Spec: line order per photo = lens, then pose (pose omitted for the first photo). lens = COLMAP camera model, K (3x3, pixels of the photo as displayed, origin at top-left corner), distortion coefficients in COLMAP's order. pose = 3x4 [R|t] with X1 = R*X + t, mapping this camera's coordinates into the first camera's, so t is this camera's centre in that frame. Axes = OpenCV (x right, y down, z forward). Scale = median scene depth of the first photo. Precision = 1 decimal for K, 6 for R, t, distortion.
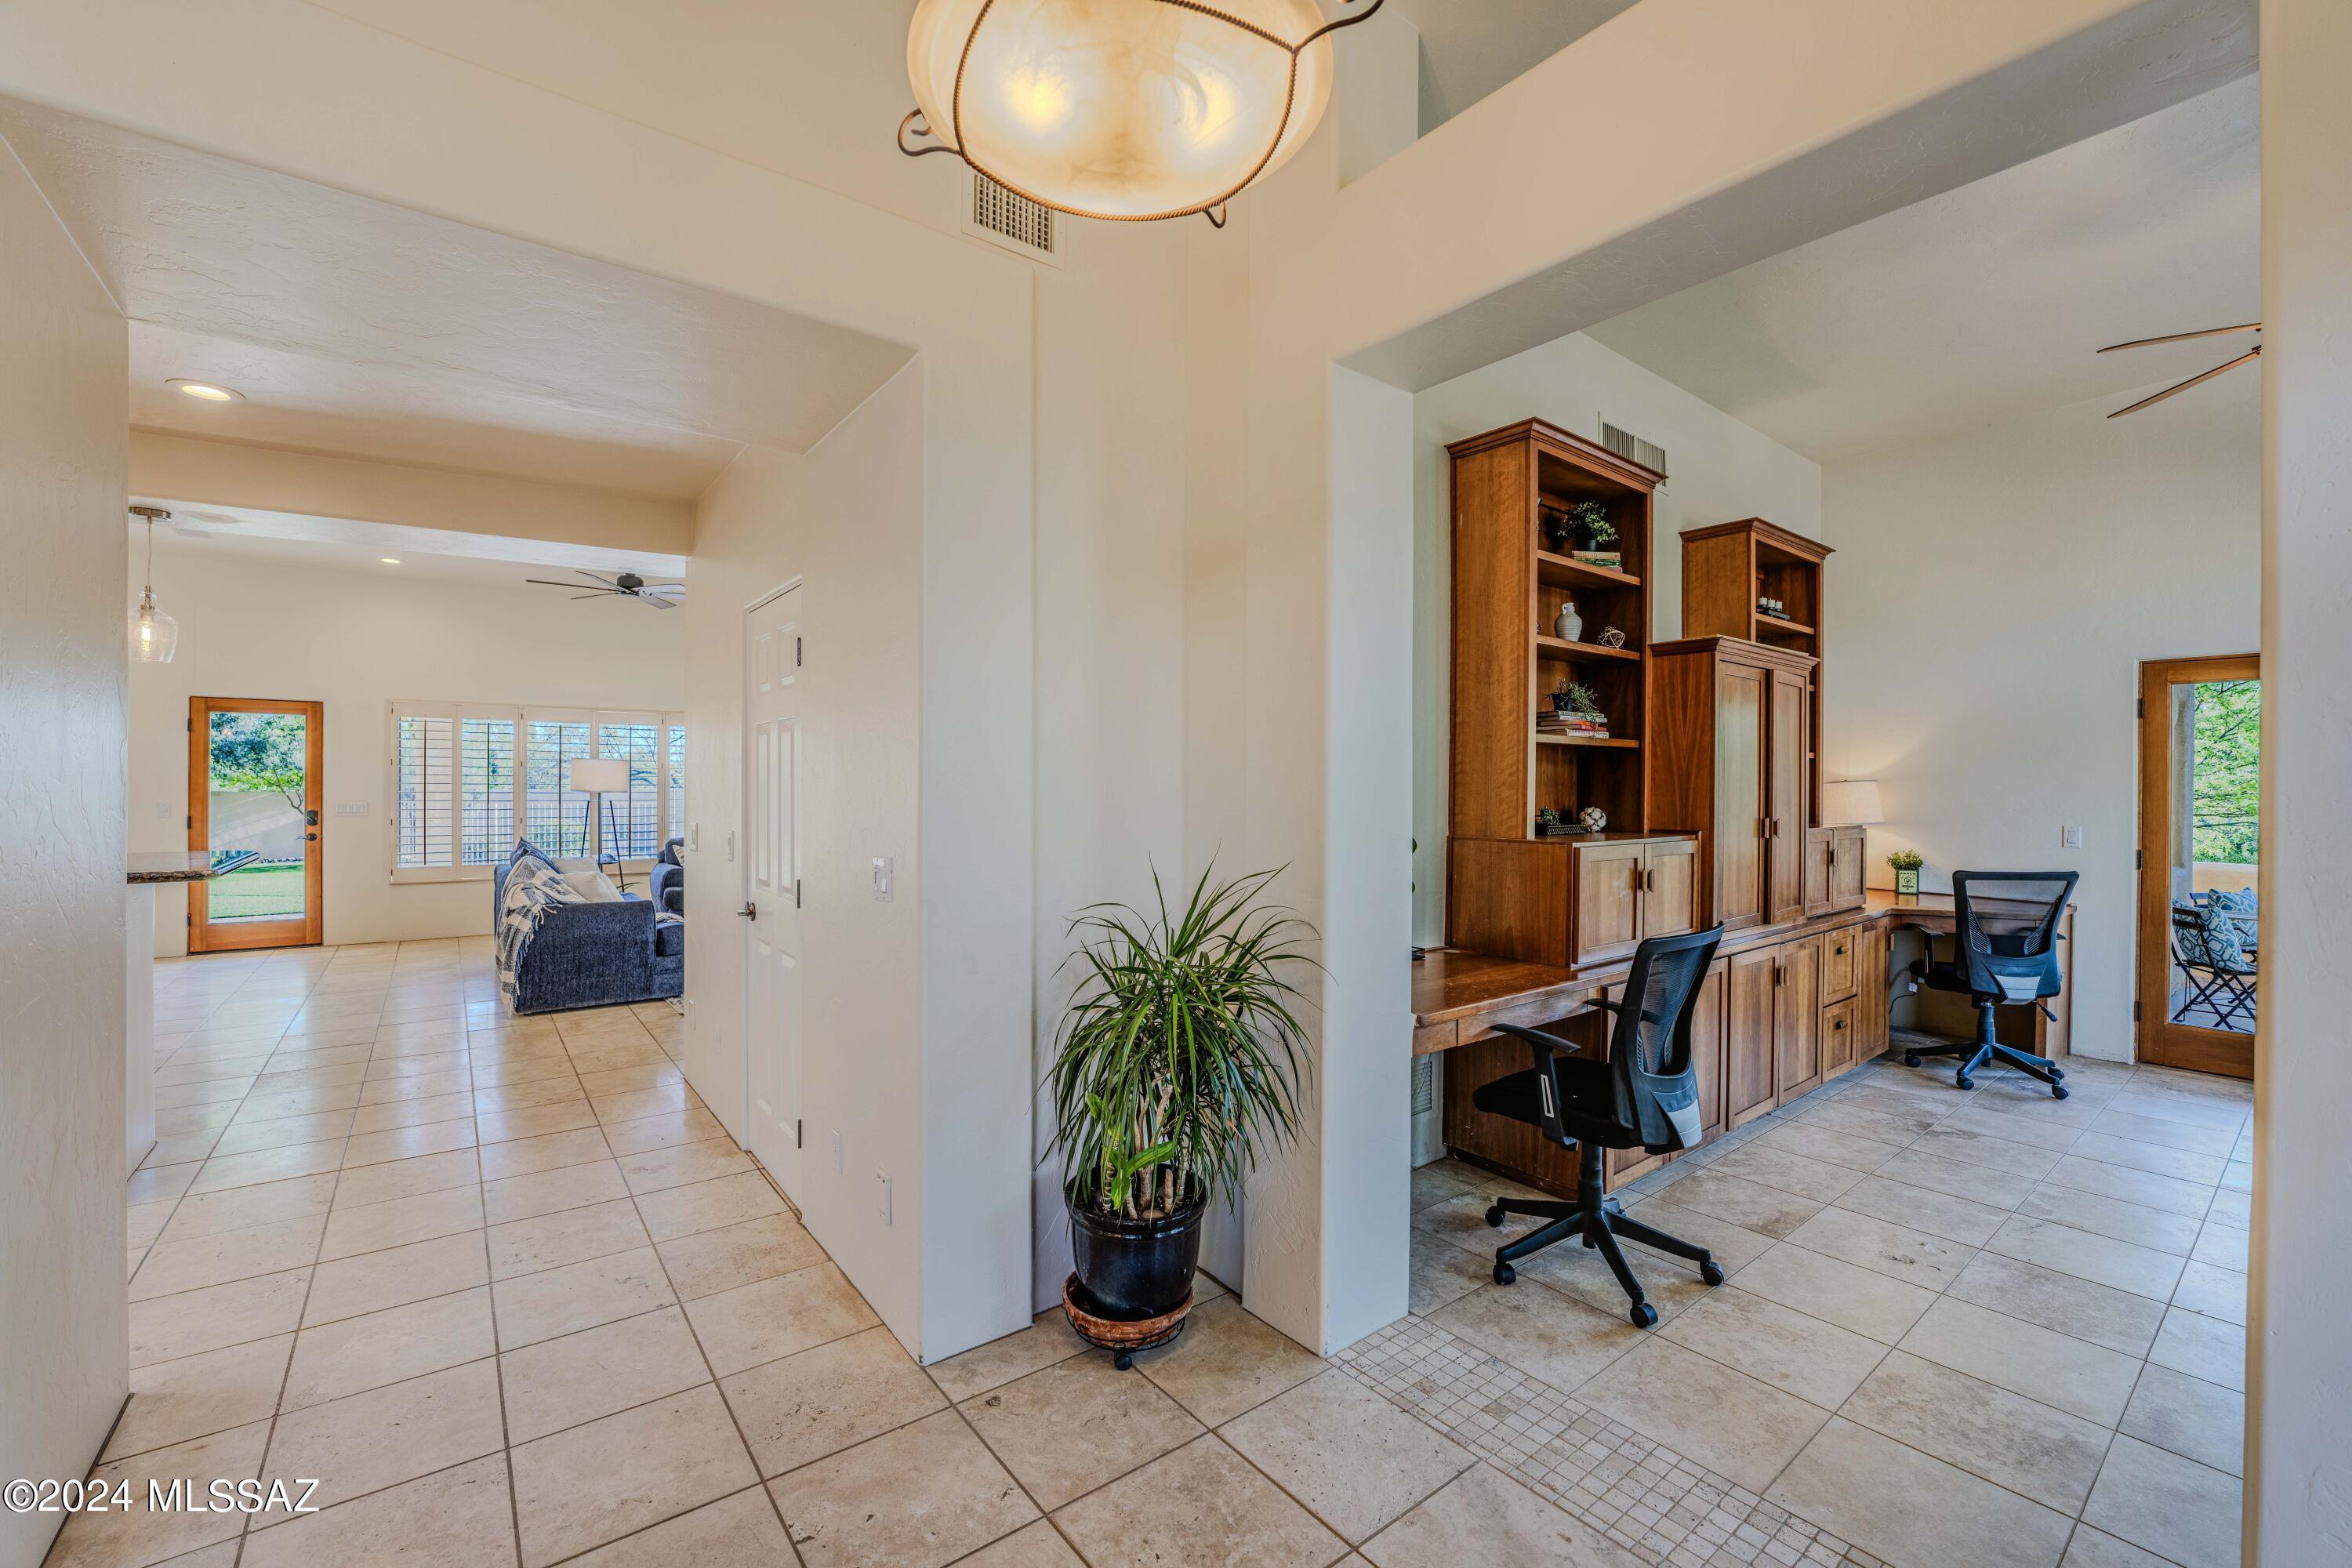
lens RADIAL K [[961.8, 0, 1169.2], [0, 961.8, 788.6], [0, 0, 1]] dist [-0.031837, 0.005051]
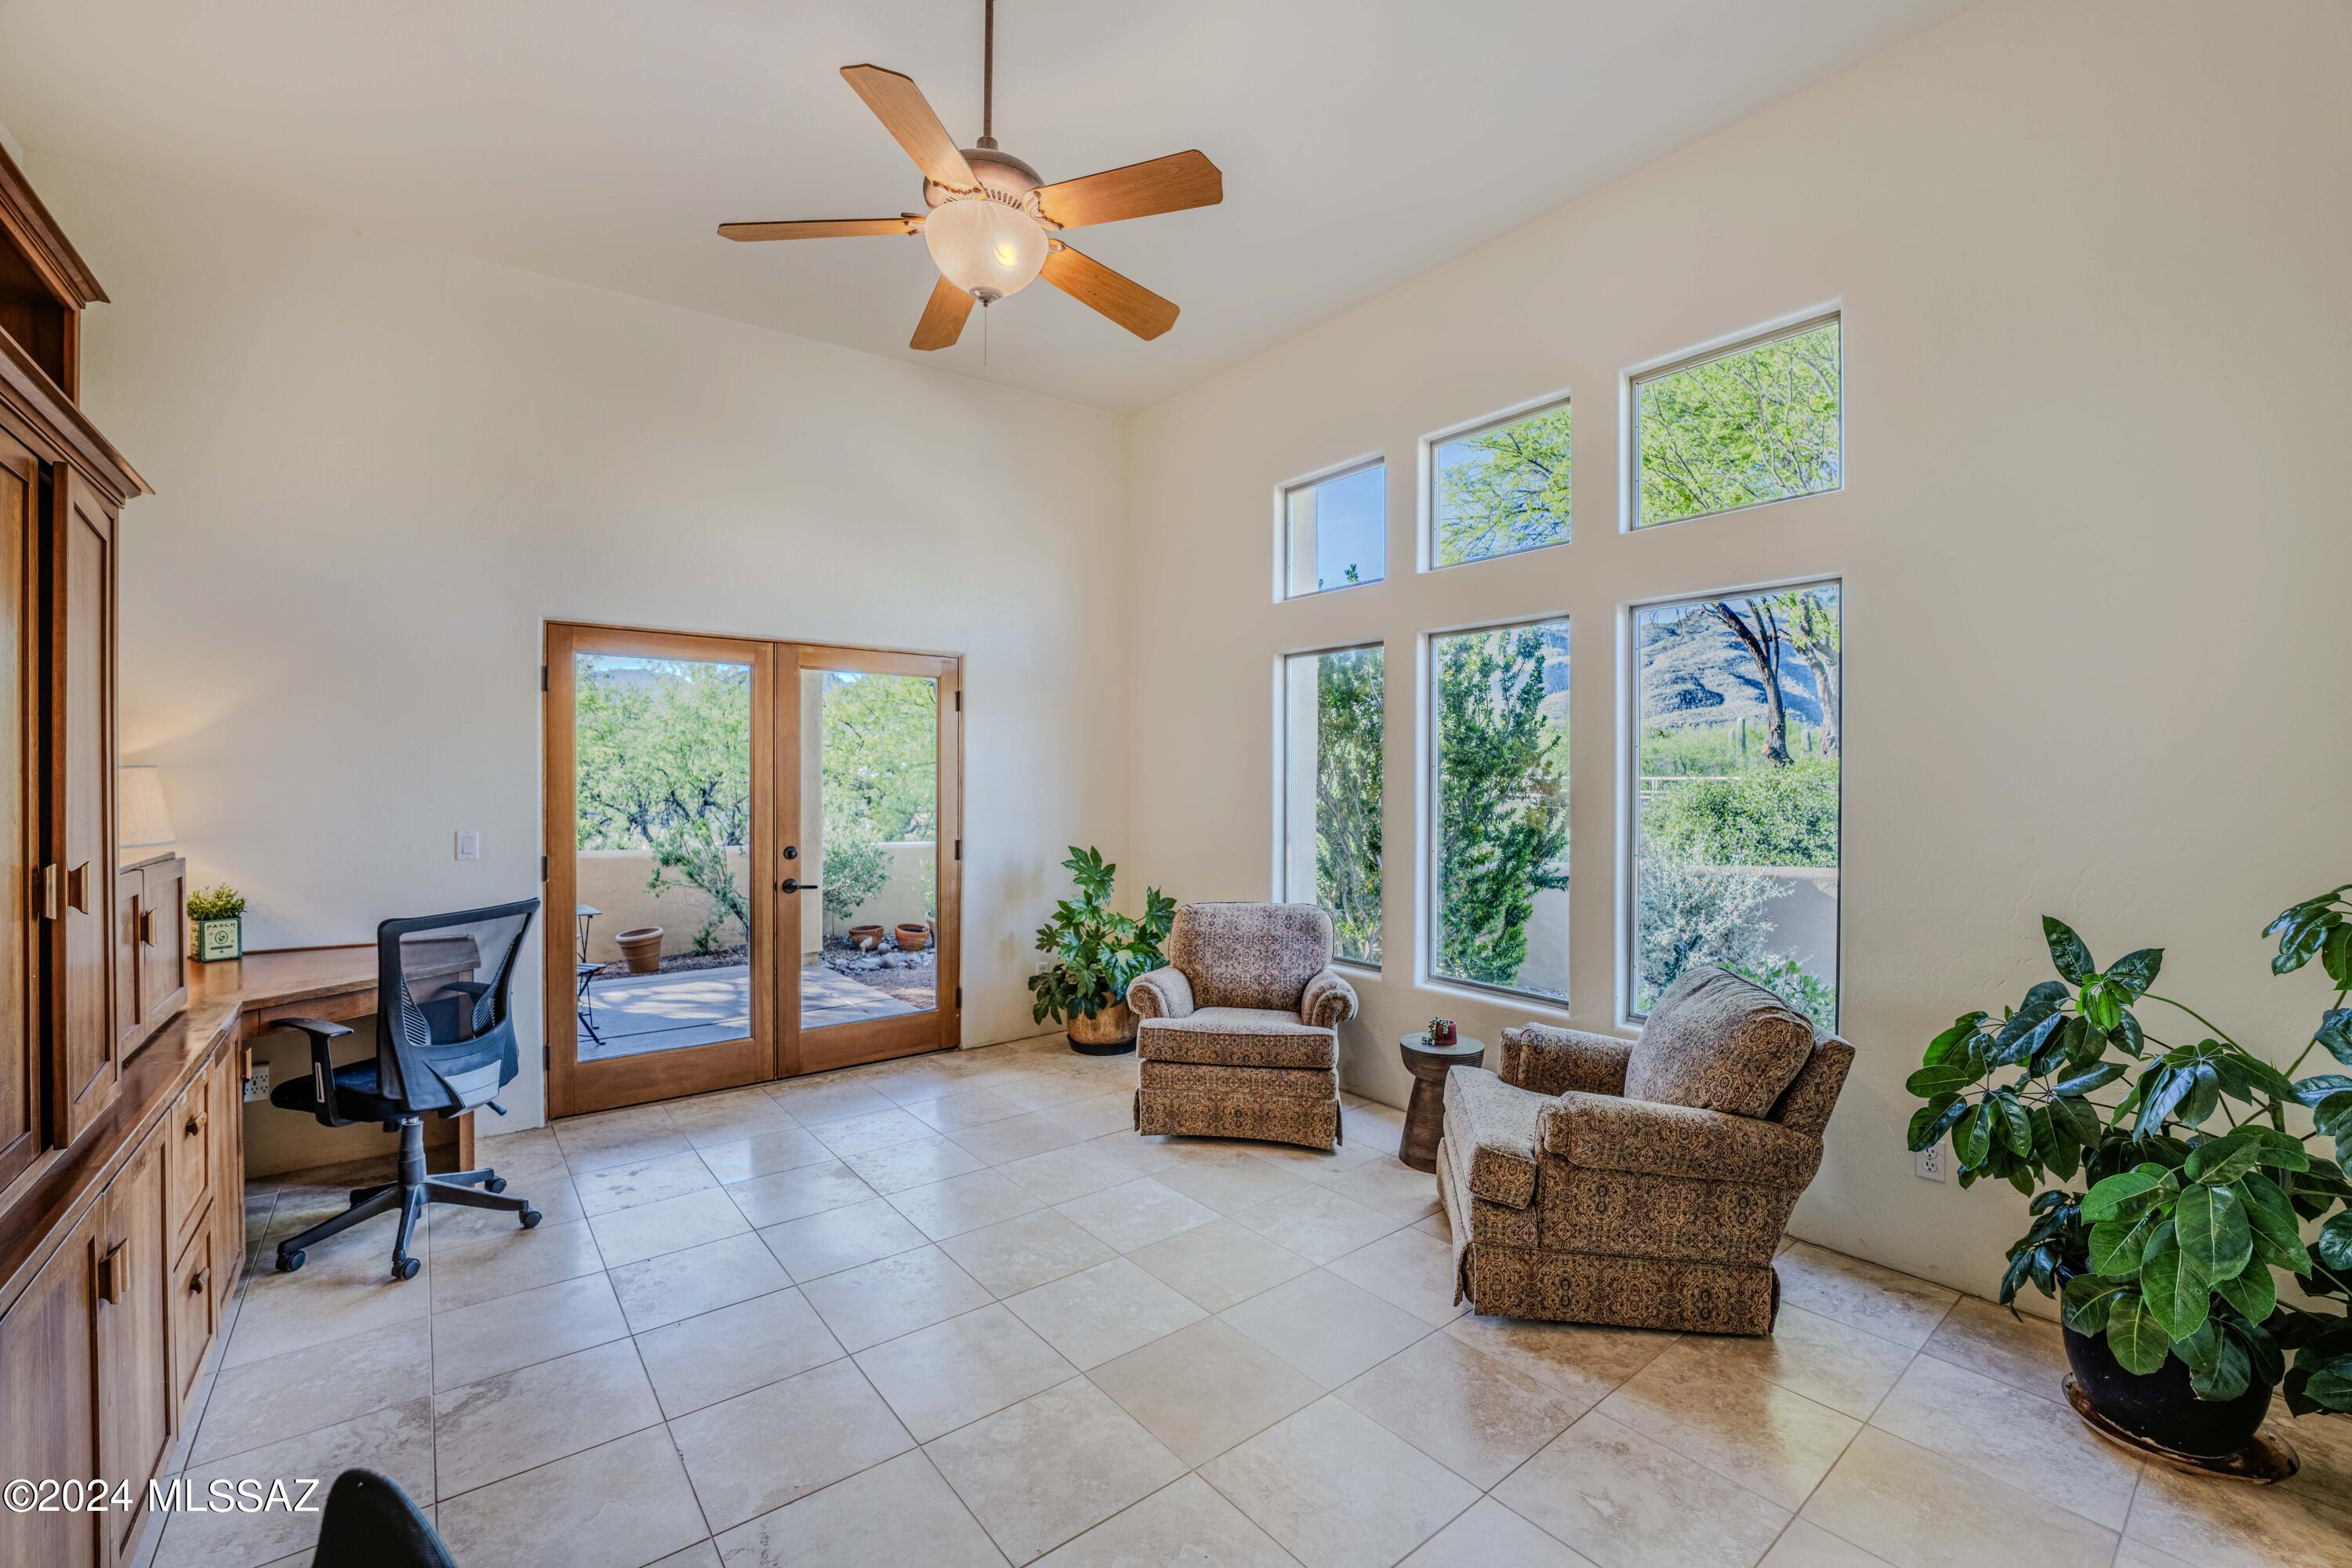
lens RADIAL K [[961.2, 0, 1167.6], [0, 961.2, 791.1], [0, 0, 1]] dist [-0.022956, 0.000211]
pose [[-0.010988, -0.014515, 0.999834, 0.234036], [0.002036, 0.999892, 0.014539, -0.000978], [-0.999938, 0.002196, -0.010957, 0.502481]]
